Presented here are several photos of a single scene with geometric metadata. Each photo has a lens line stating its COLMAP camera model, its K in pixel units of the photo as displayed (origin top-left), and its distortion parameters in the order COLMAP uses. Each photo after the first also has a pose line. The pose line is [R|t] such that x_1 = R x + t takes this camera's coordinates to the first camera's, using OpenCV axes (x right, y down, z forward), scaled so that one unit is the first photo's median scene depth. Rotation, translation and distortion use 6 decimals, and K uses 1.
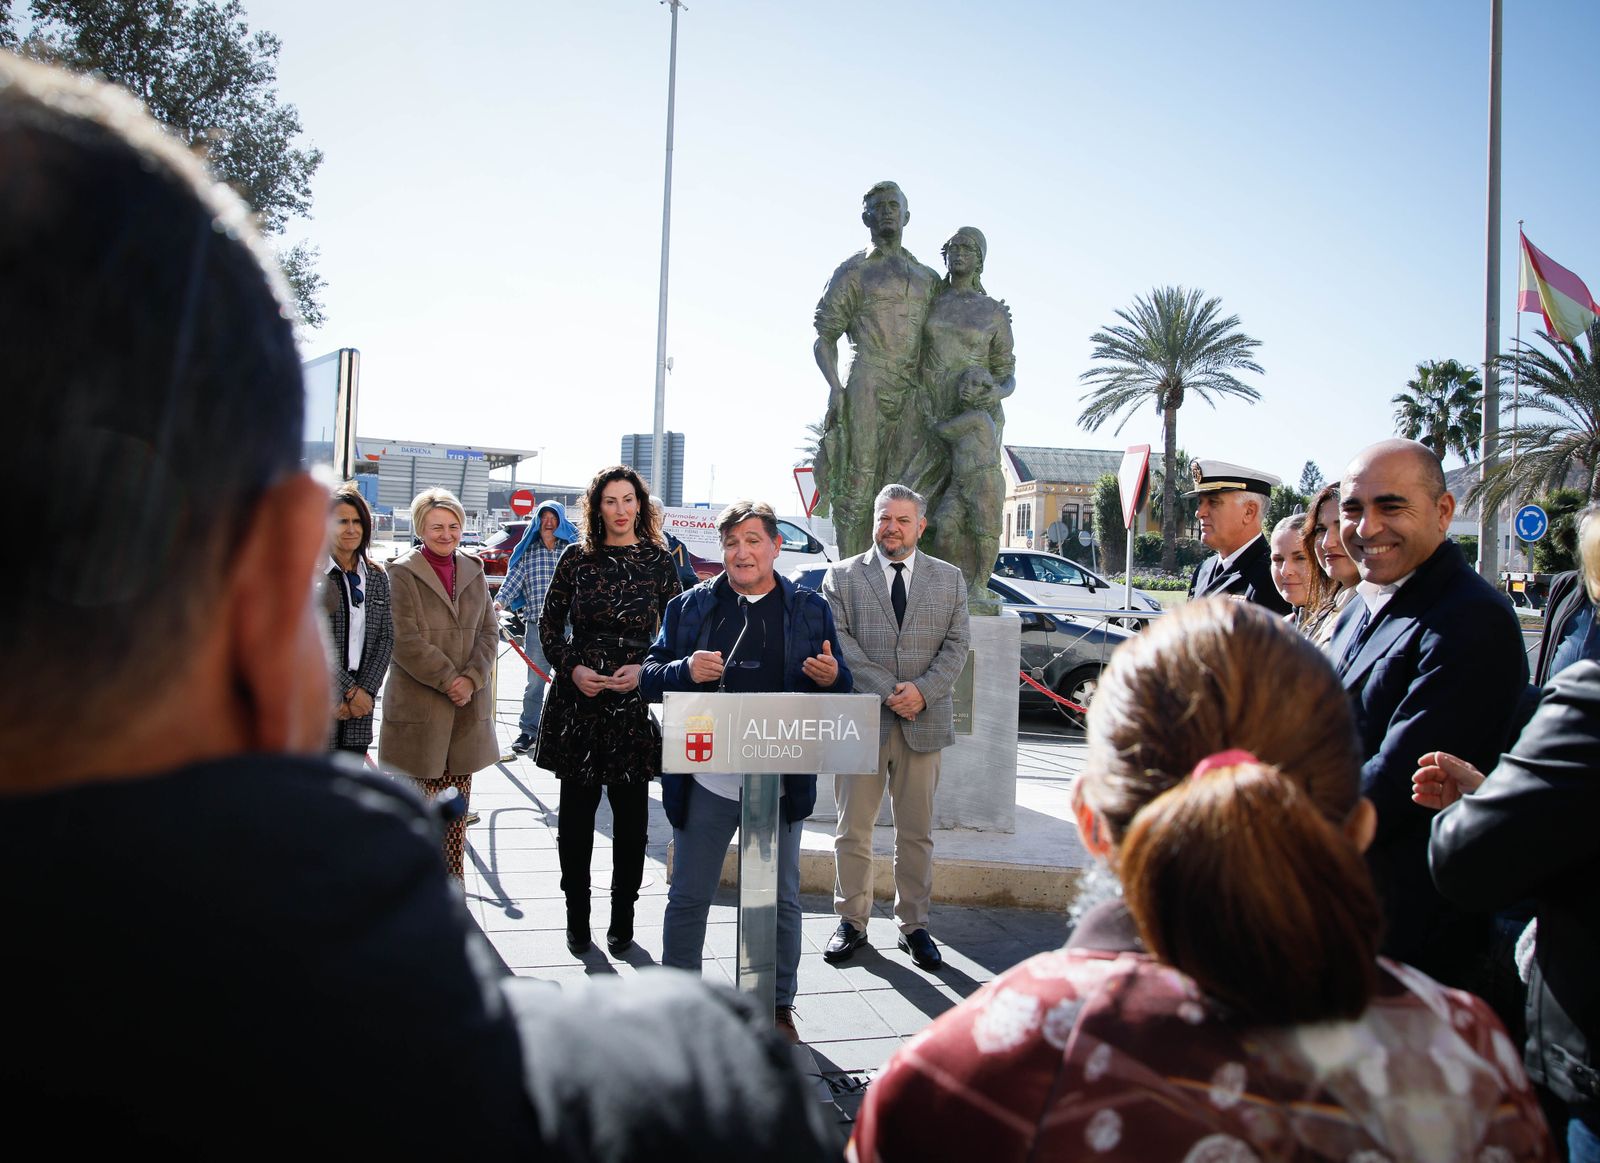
lens RADIAL K [[1315.2, 0, 767.4], [0, 1315.2, 528.9], [0, 0, 1]] dist [-0.132218, 0.092218]
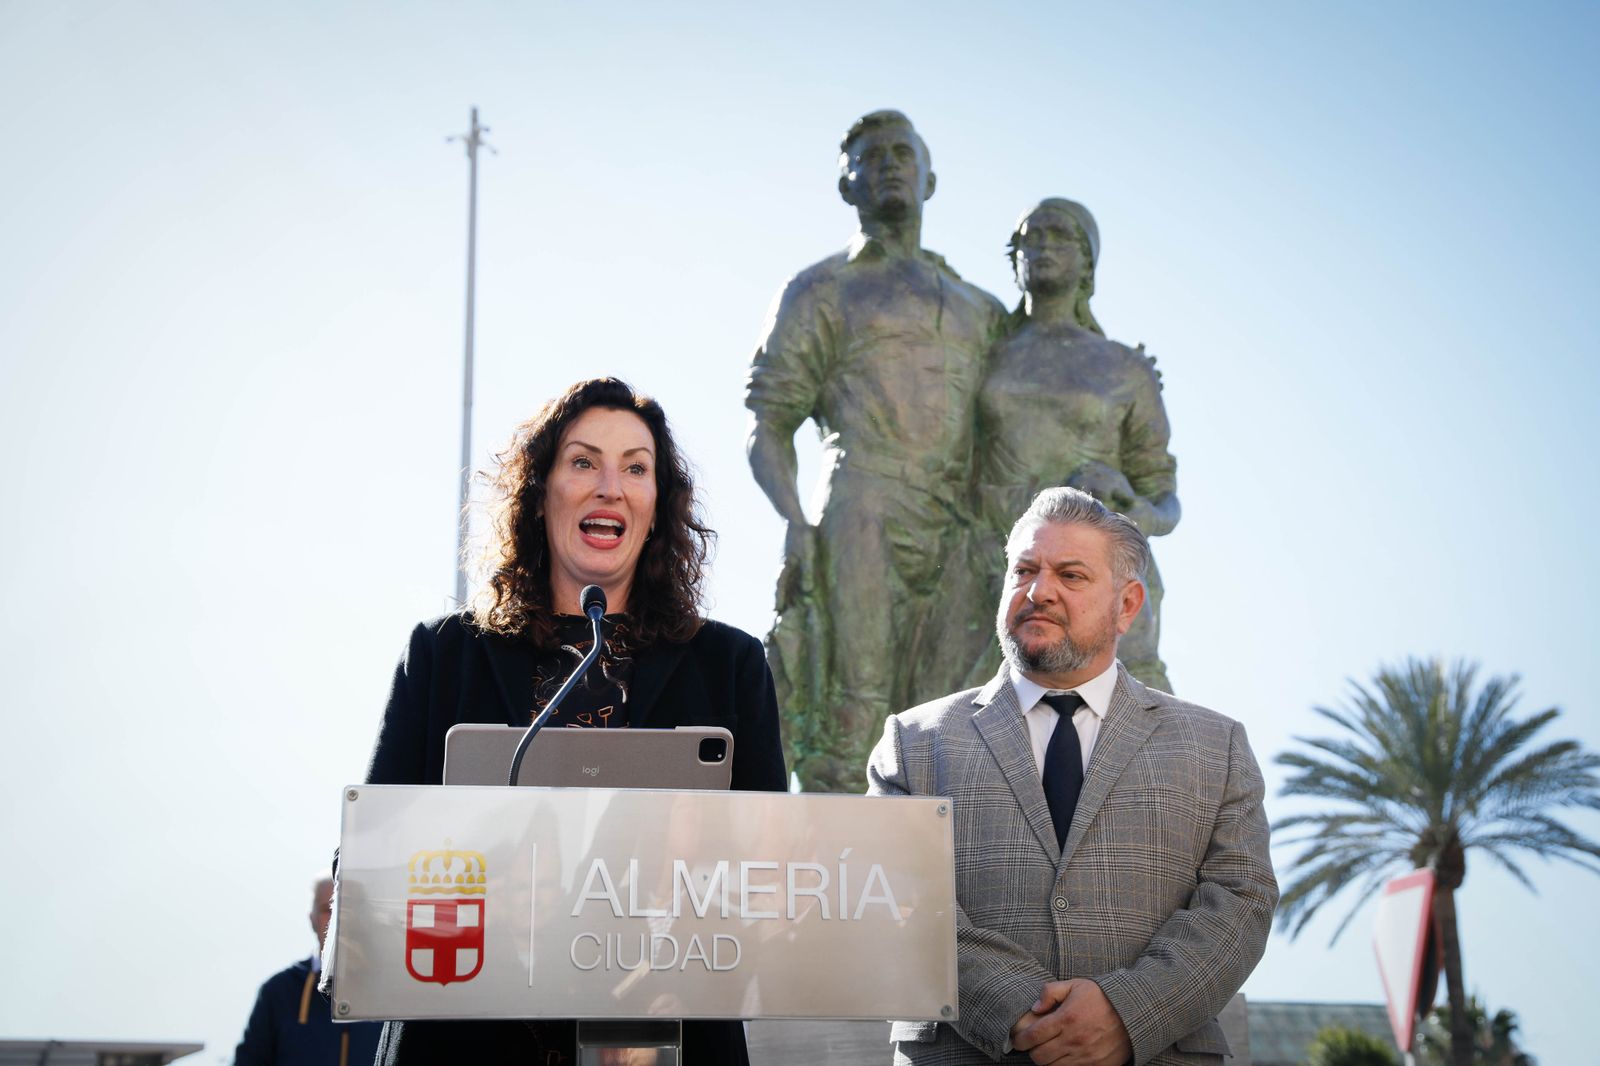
lens RADIAL K [[2448.4, 0, 803.5], [0, 2448.4, 528.1], [0, 0, 1]] dist [0.075805, 1.202128]
pose [[0.997872, -0.024126, 0.060579, 0.002259], [0.039165, 0.964541, -0.261011, 0.117889], [-0.052134, 0.262828, 0.963433, 0.165819]]
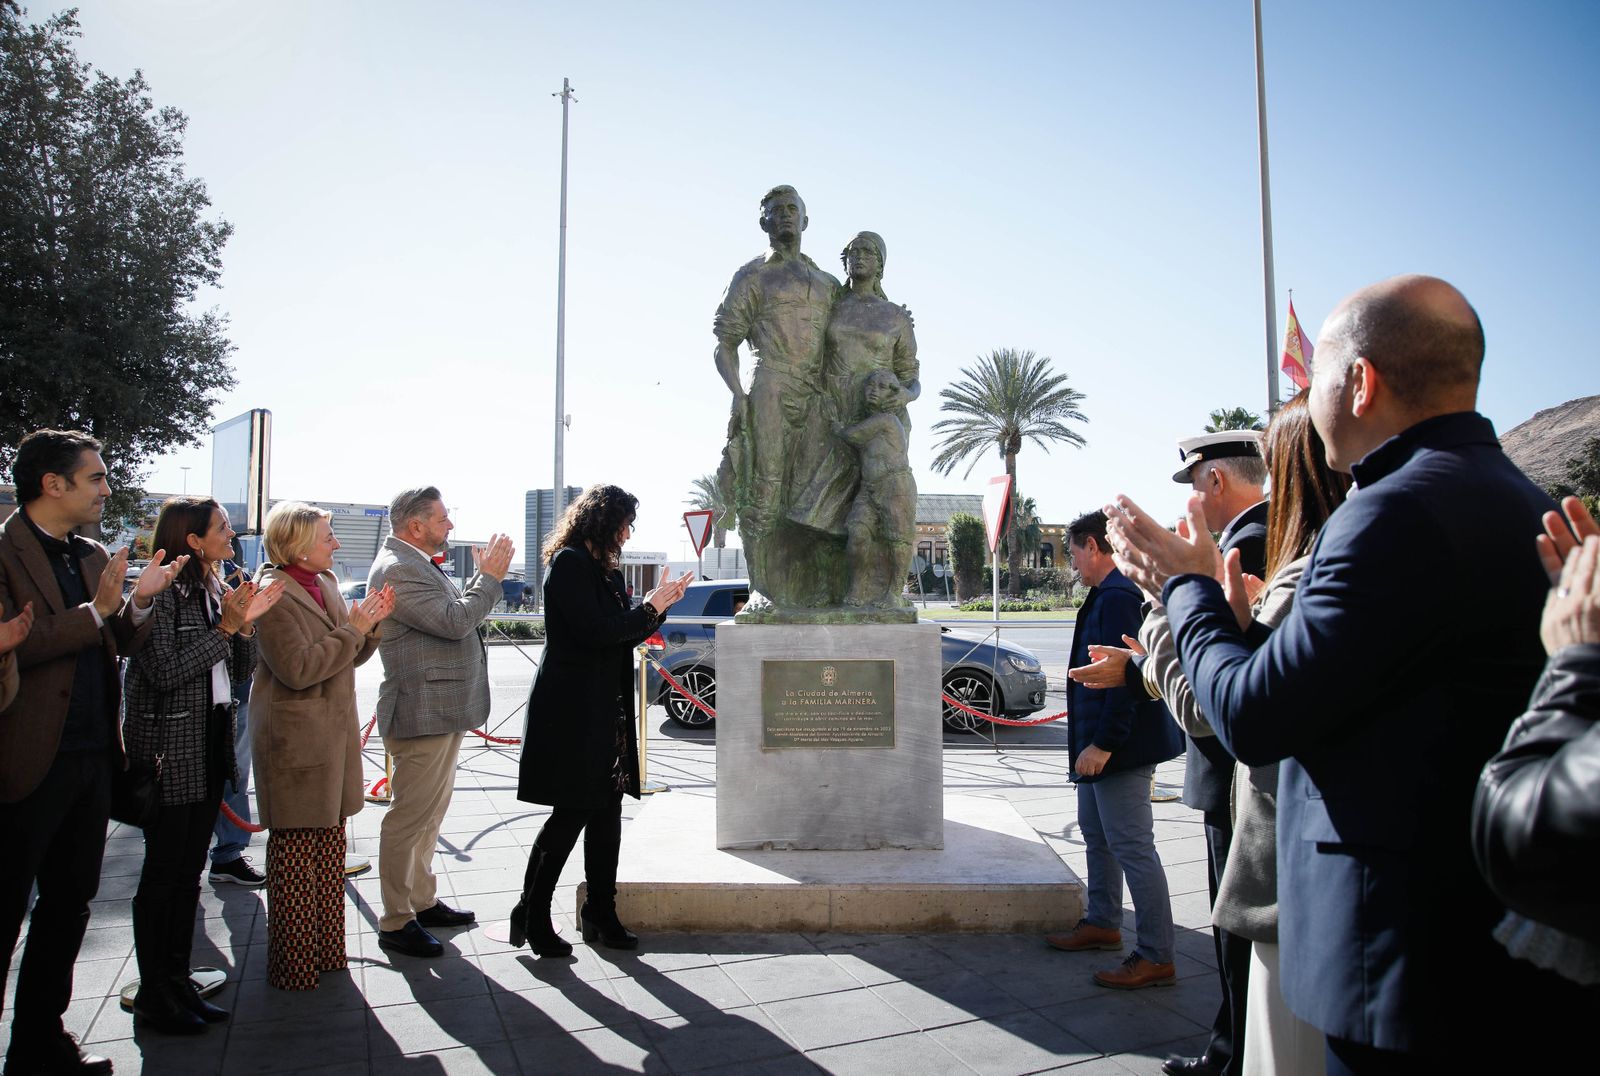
lens RADIAL K [[1146.6, 0, 820.8], [0, 1146.6, 523.3], [0, 0, 1]] dist [-0.128939, 0.092346]
pose [[0.989542, -0.029872, 0.141117, -0.009392], [0.035808, 0.998569, -0.039713, 0.022321], [-0.139729, 0.044351, 0.989196, 0.161626]]
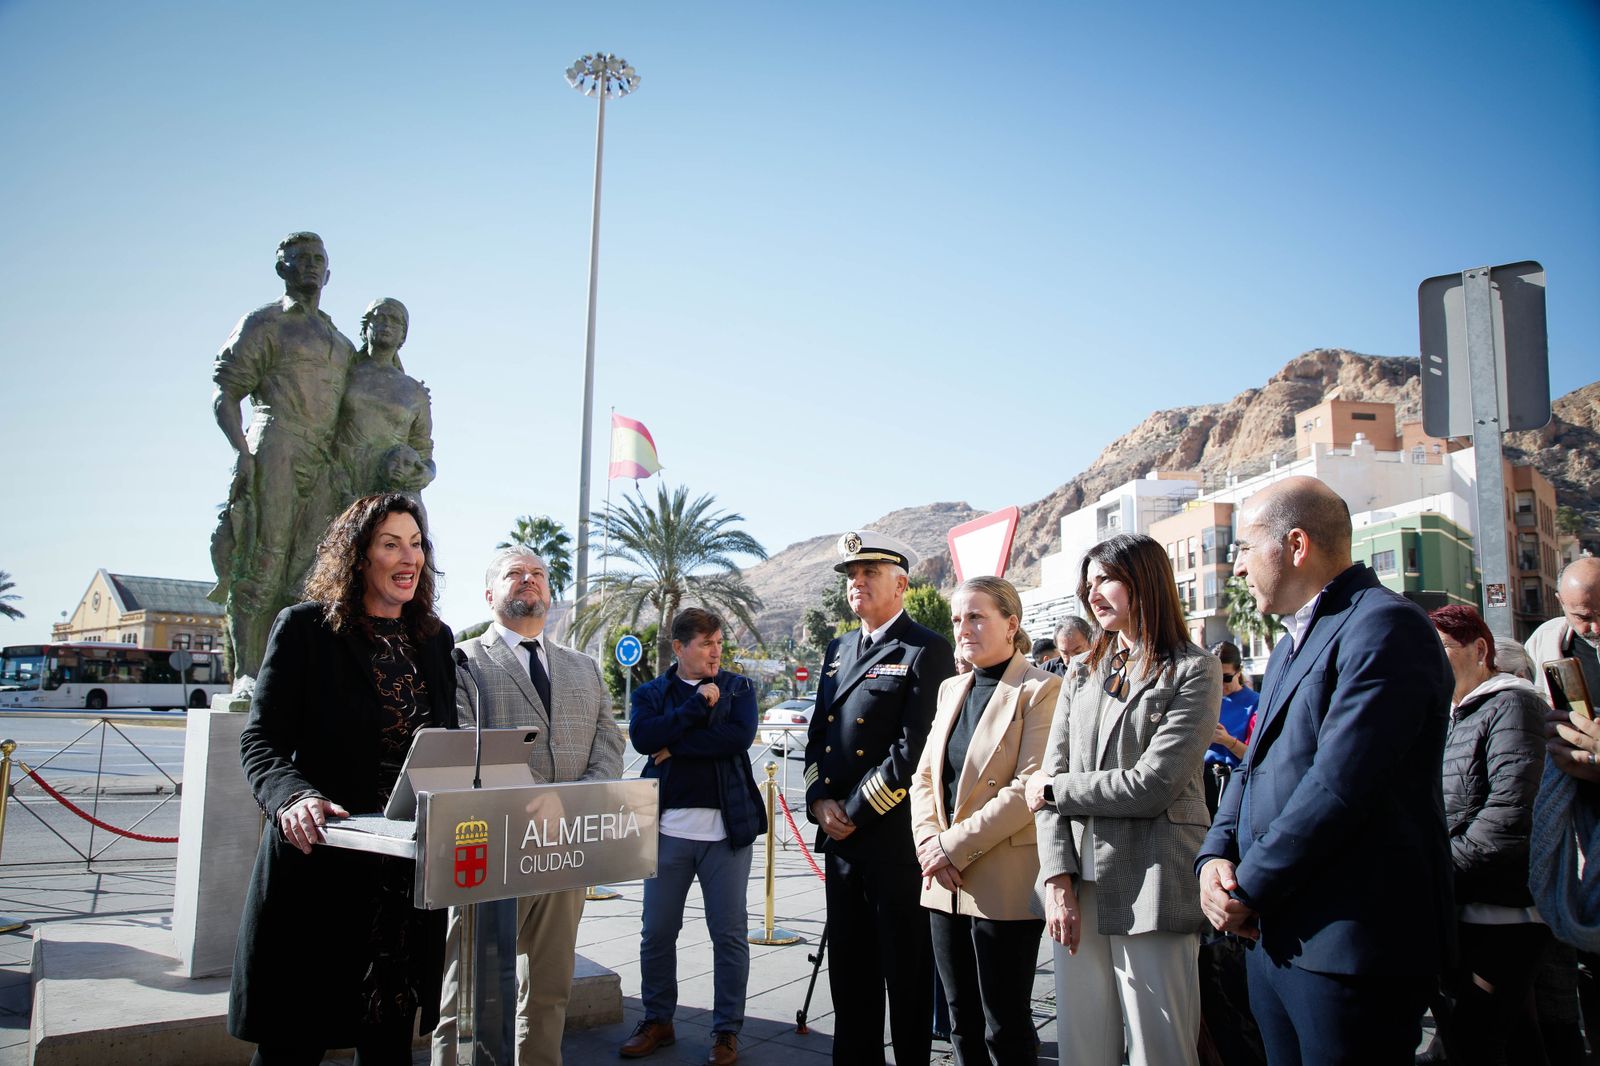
lens RADIAL K [[1185.1, 0, 795.8], [0, 1185.1, 534.4], [0, 0, 1]] dist [-0.070528, 0.004657]
pose [[0.745687, 0.066496, 0.662969, -0.178109], [0.005656, 0.994340, -0.106095, 0.028005], [-0.666272, 0.082863, 0.741091, 0.195744]]
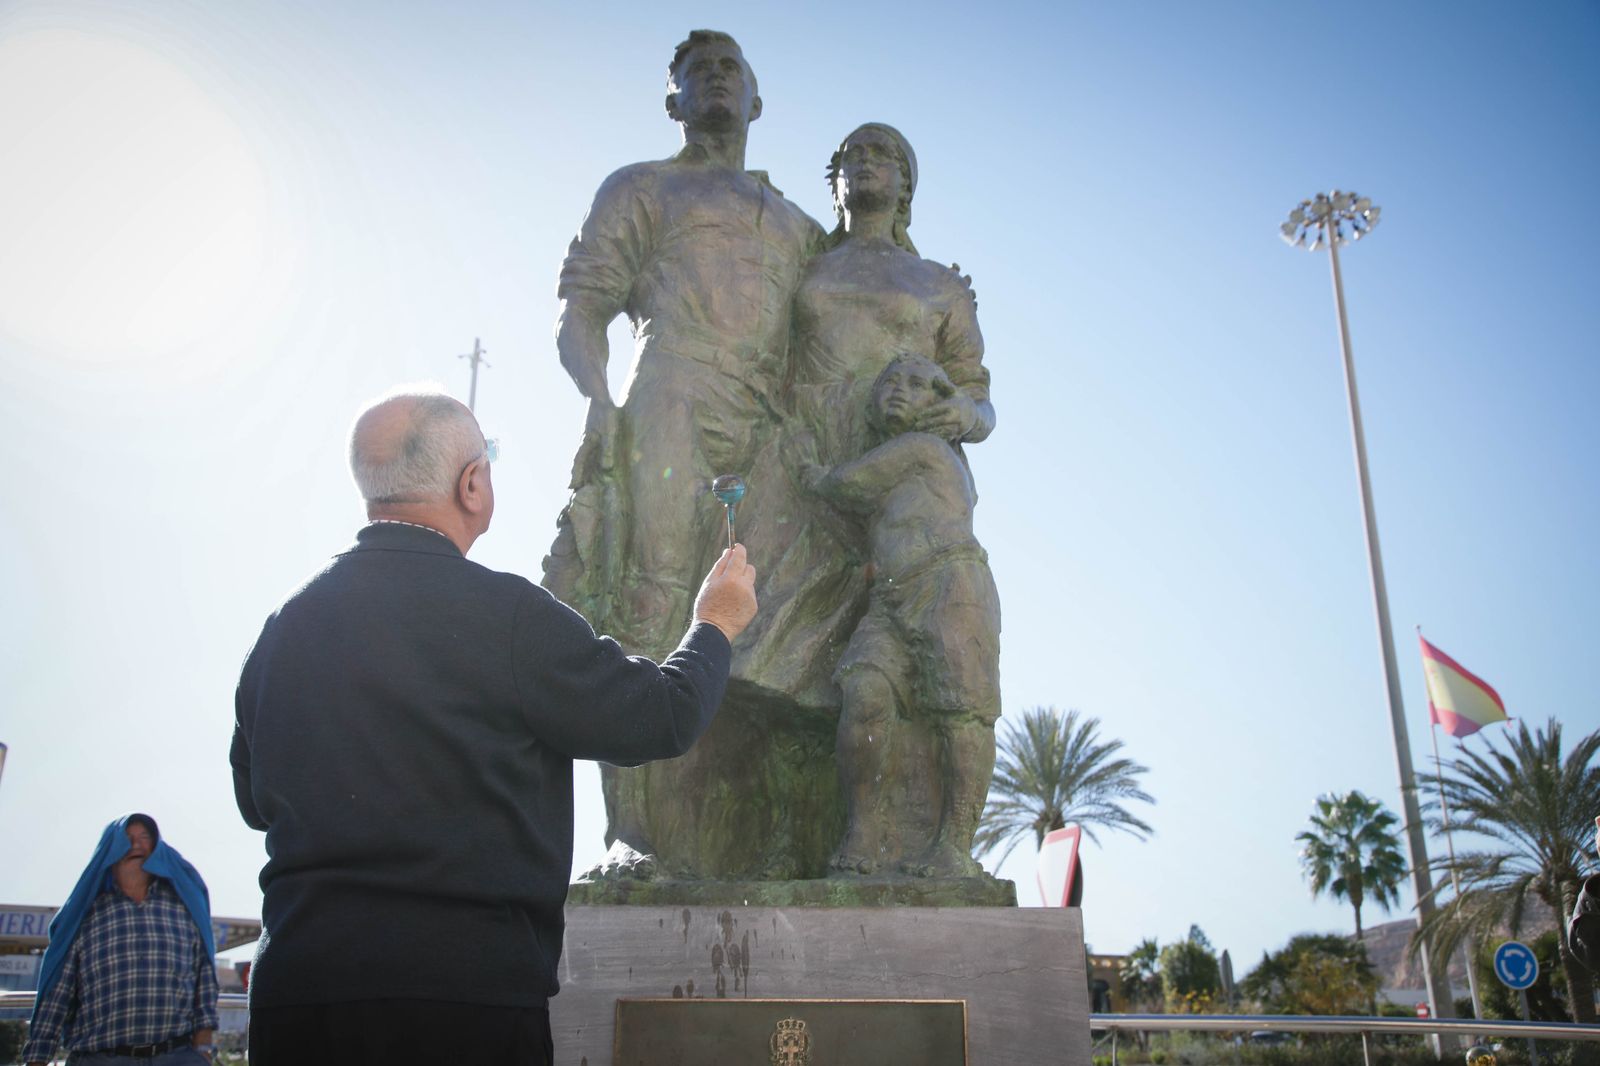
lens RADIAL K [[1421.1, 0, 800.8], [0, 1421.1, 537.2], [0, 0, 1]] dist [-0.063211, 0.206707]
pose [[0.989536, 0.020674, 0.142801, 0.050709], [0.027016, 0.945632, -0.324114, 0.089559], [-0.141738, 0.324581, 0.935178, 0.552365]]
